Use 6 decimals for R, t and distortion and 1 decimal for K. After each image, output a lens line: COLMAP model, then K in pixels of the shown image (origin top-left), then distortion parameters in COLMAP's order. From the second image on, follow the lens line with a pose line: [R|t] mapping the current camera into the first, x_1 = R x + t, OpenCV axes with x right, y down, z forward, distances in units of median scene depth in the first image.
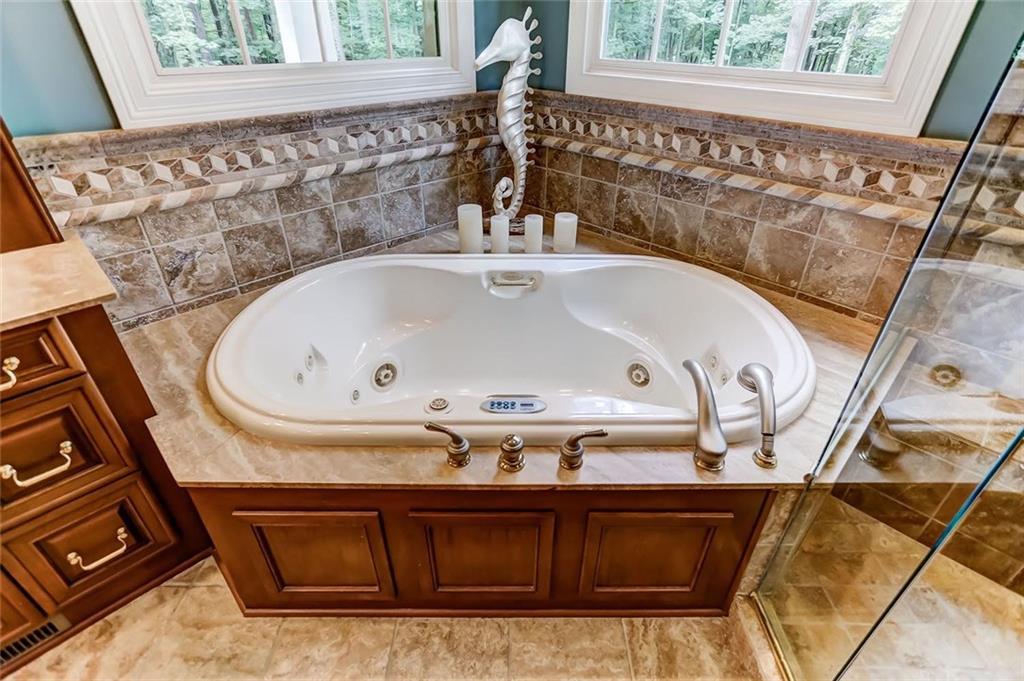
lens RADIAL K [[504.6, 0, 513.4], [0, 504.6, 334.0], [0, 0, 1]] dist [-0.047325, 0.030922]
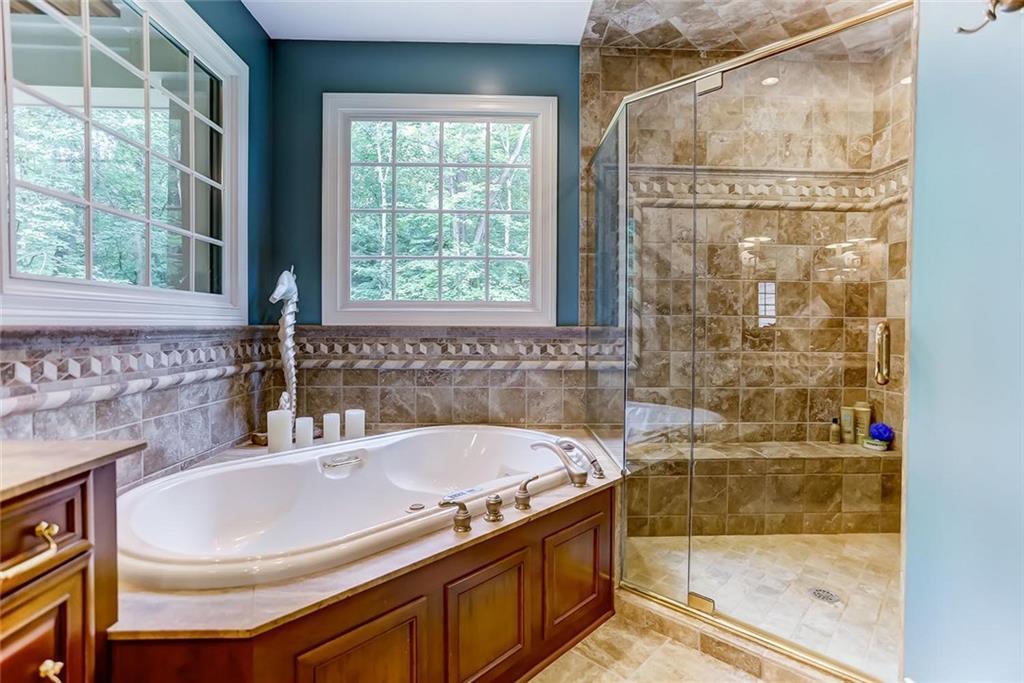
lens RADIAL K [[504.6, 0, 513.4], [0, 504.6, 335.0], [0, 0, 1]] dist [-0.047325, 0.030922]
pose [[0.688829, -0.019522, 0.724661, -0.569963], [0.383779, 0.857882, -0.341691, 0.190379], [-0.615003, 0.513476, 0.598426, -0.059194]]
